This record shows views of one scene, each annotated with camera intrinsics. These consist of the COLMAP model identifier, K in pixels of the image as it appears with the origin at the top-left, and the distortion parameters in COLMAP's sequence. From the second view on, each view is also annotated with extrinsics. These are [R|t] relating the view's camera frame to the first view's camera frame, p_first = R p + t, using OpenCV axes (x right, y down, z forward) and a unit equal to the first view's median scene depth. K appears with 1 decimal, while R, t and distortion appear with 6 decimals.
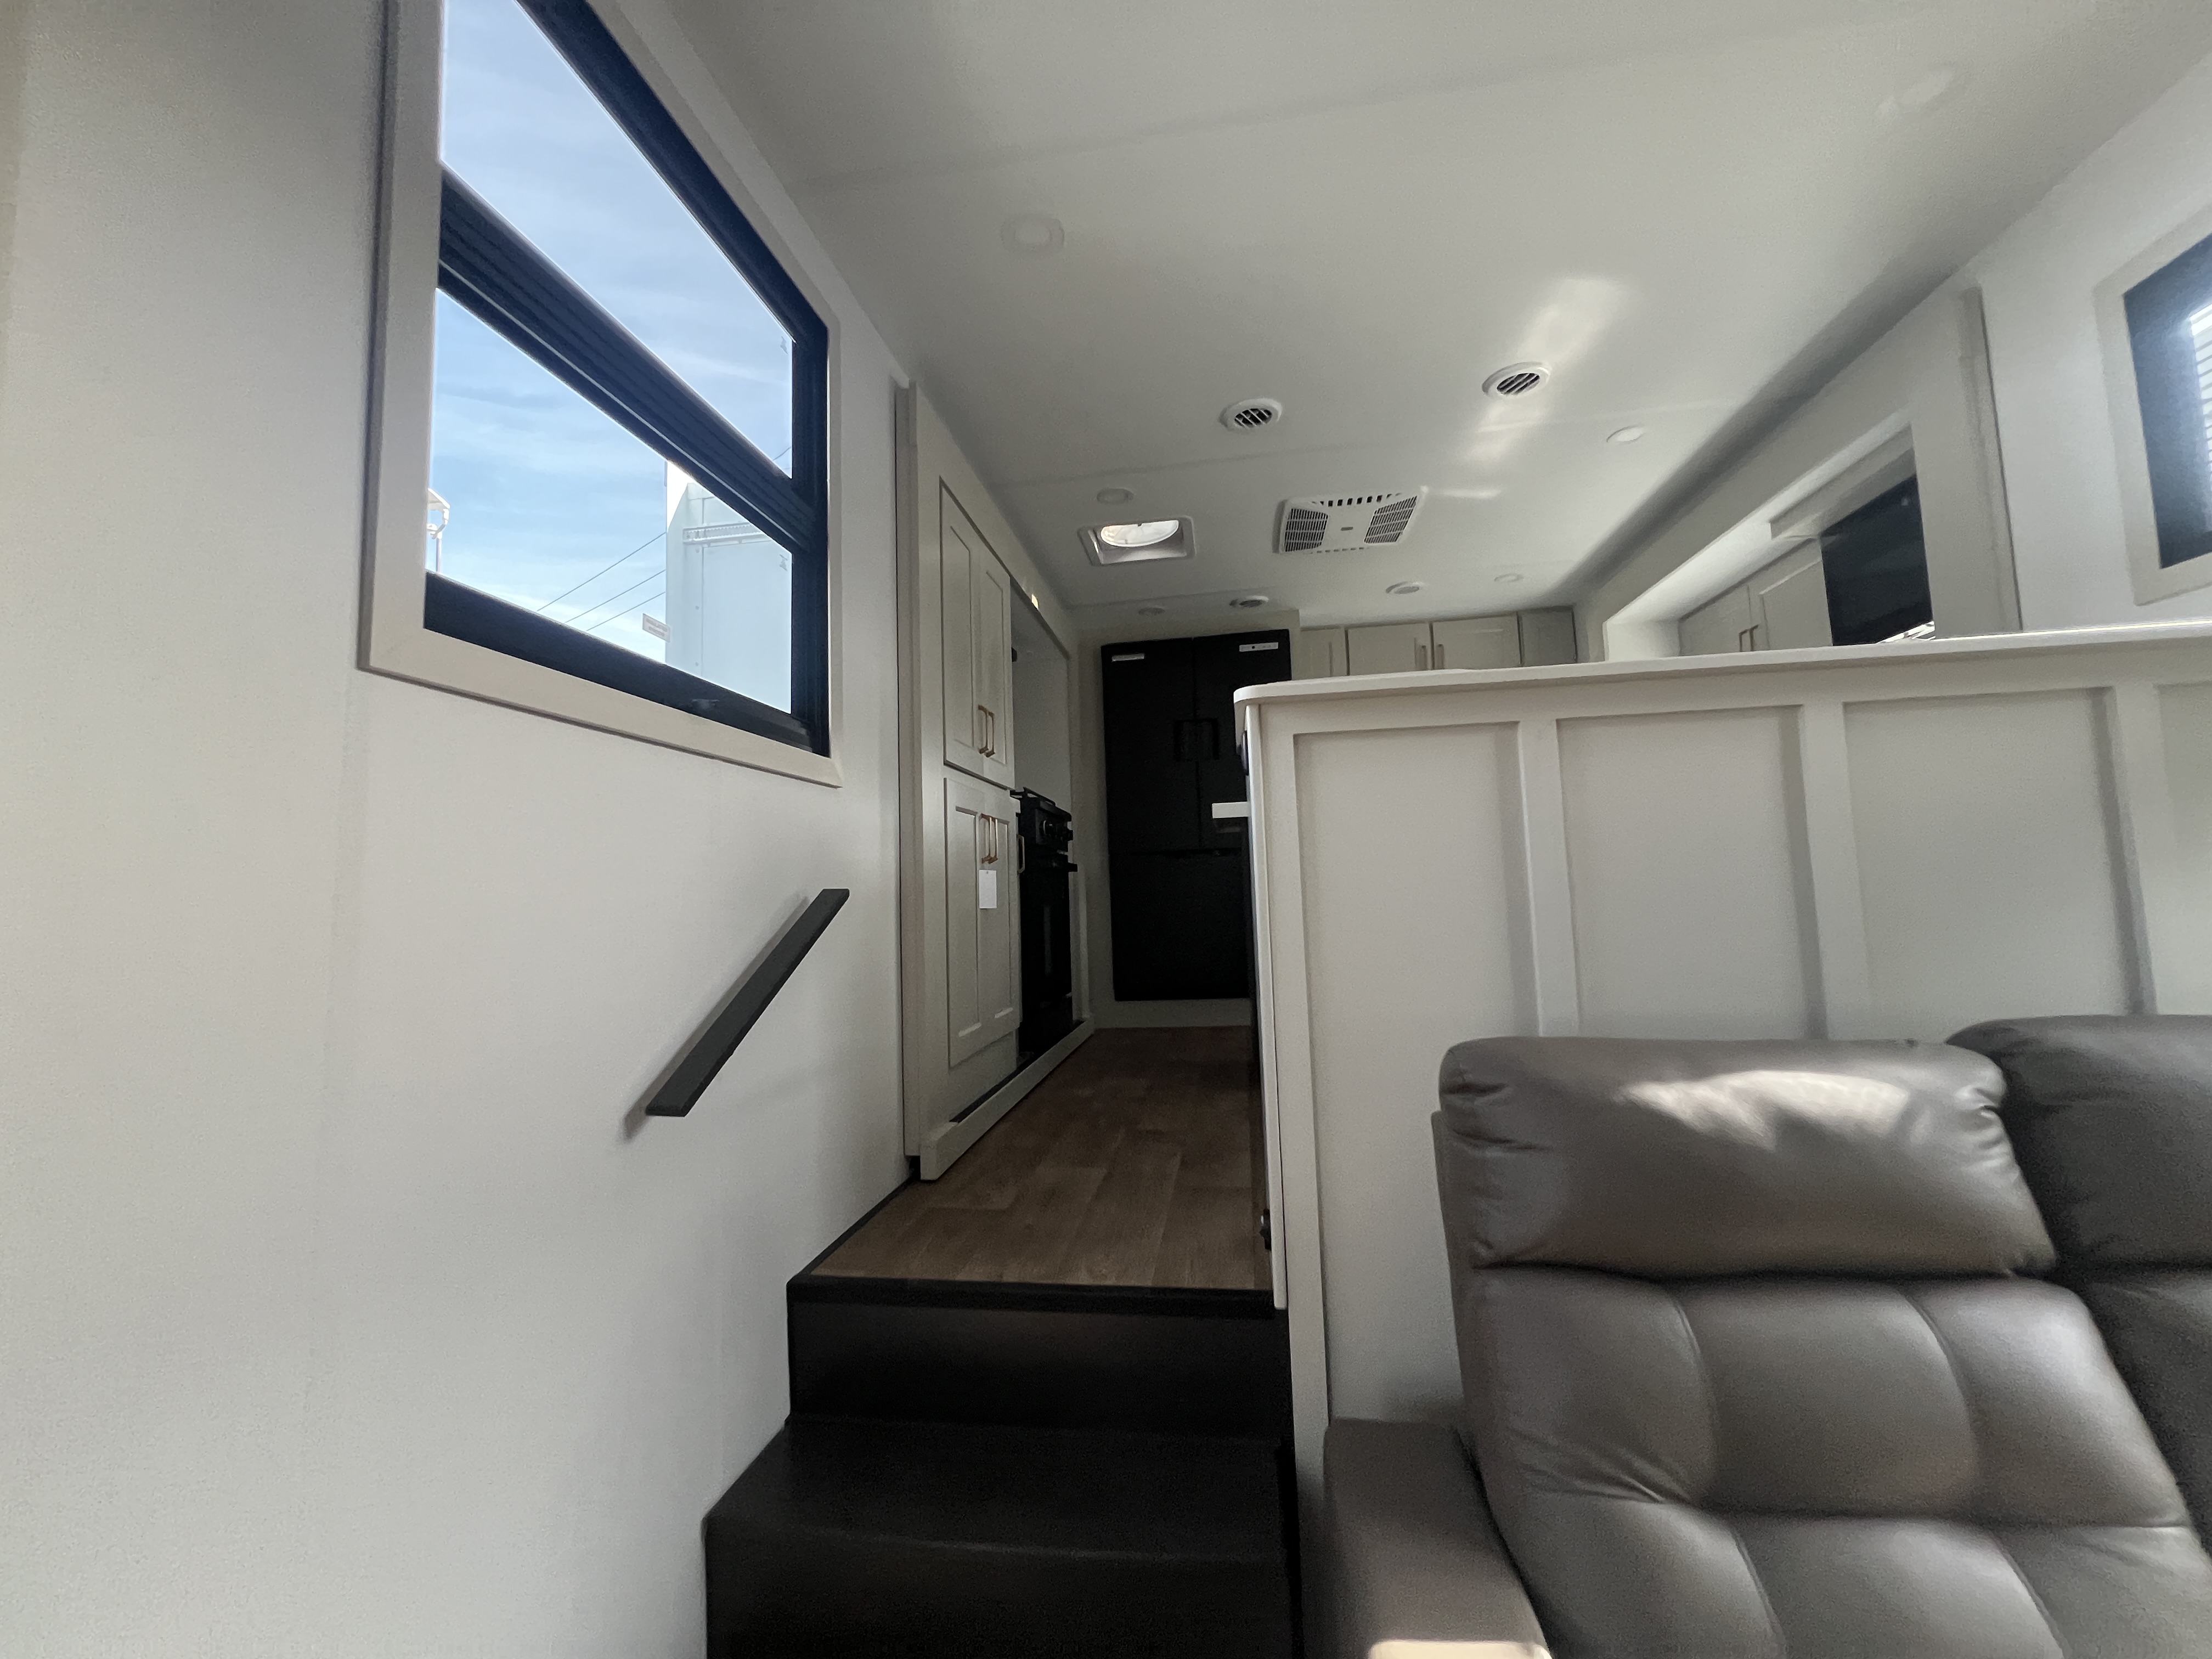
lens RADIAL K [[886.0, 0, 1101.6], [0, 886.0, 825.6], [0, 0, 1]] dist [0.000219, -0.000483]
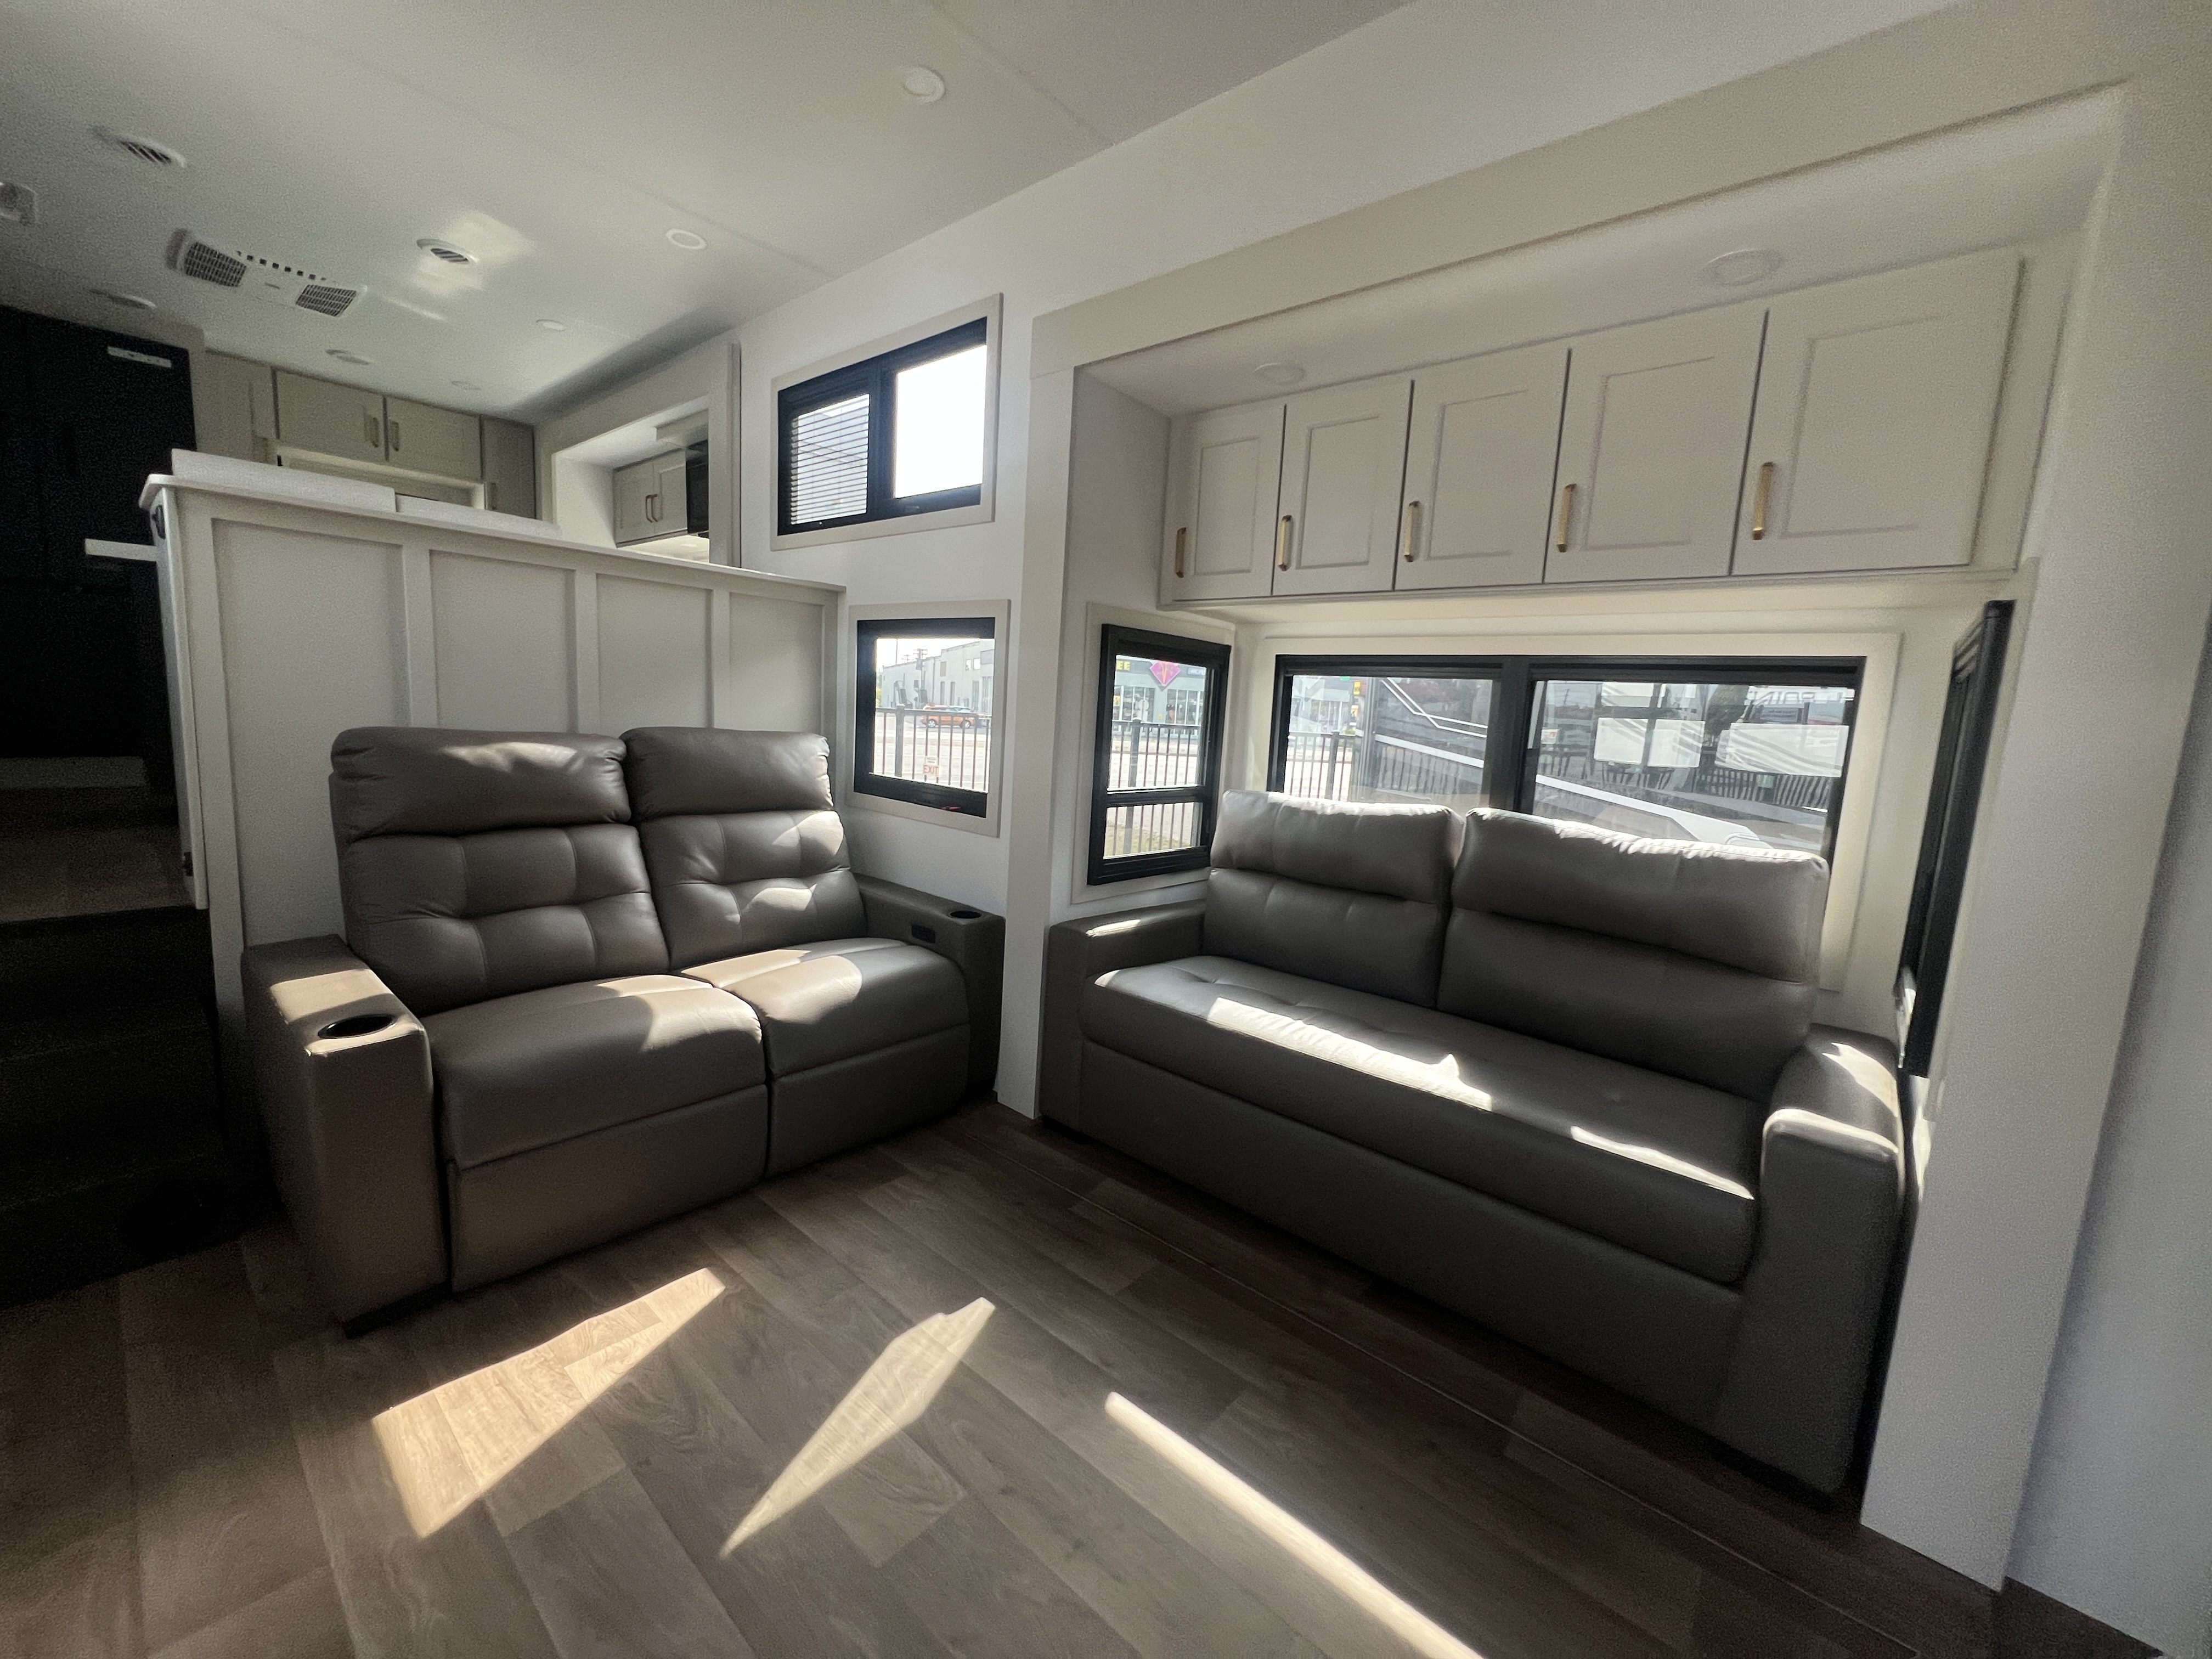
lens RADIAL K [[886.0, 0, 1104.1], [0, 886.0, 828.9], [0, 0, 1]] dist [0.000219, -0.000483]
pose [[0.529287, -0.049671, 0.846988, -0.131104], [-0.141262, 0.979192, 0.145699, -0.013710], [-0.836600, -0.196764, 0.511257, -0.528935]]
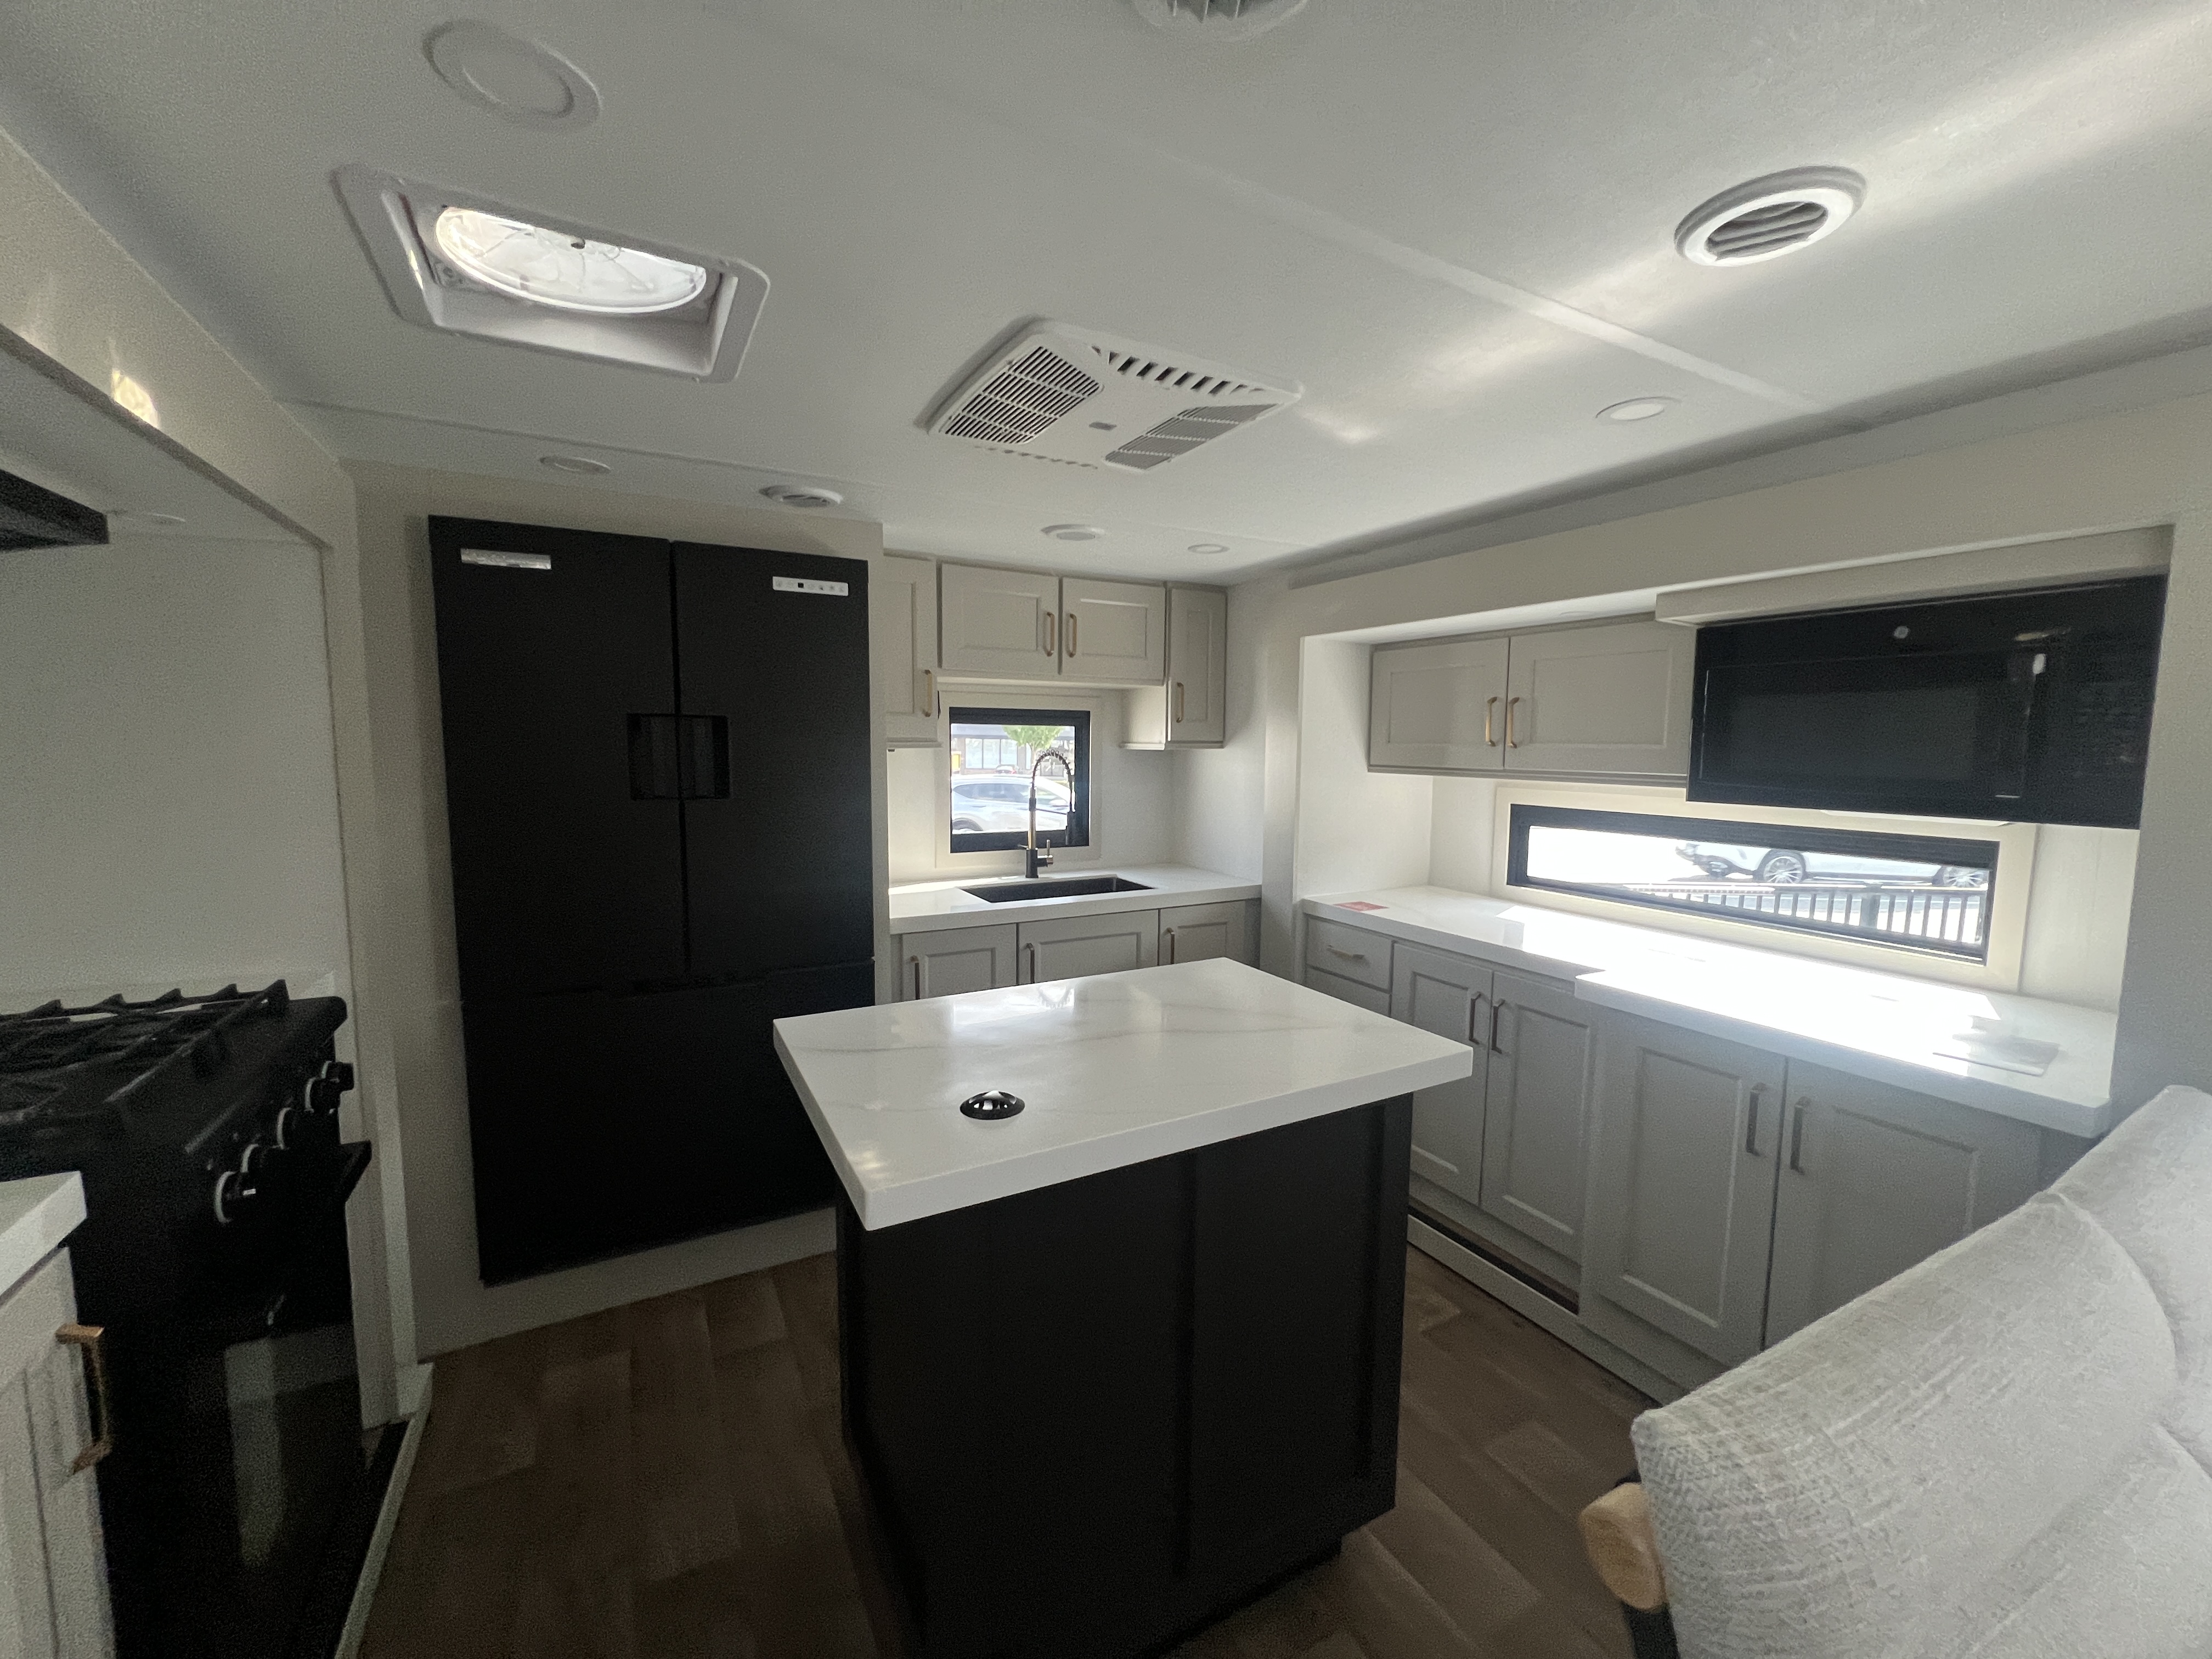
lens RADIAL K [[886.0, 0, 1107.4], [0, 886.0, 834.0], [0, 0, 1]] dist [0.000219, -0.000483]
pose [[0.789129, -0.021347, 0.613857, -0.012904], [-0.085358, 0.985887, 0.144015, -0.238565], [-0.608268, -0.166044, 0.776170, 0.751603]]
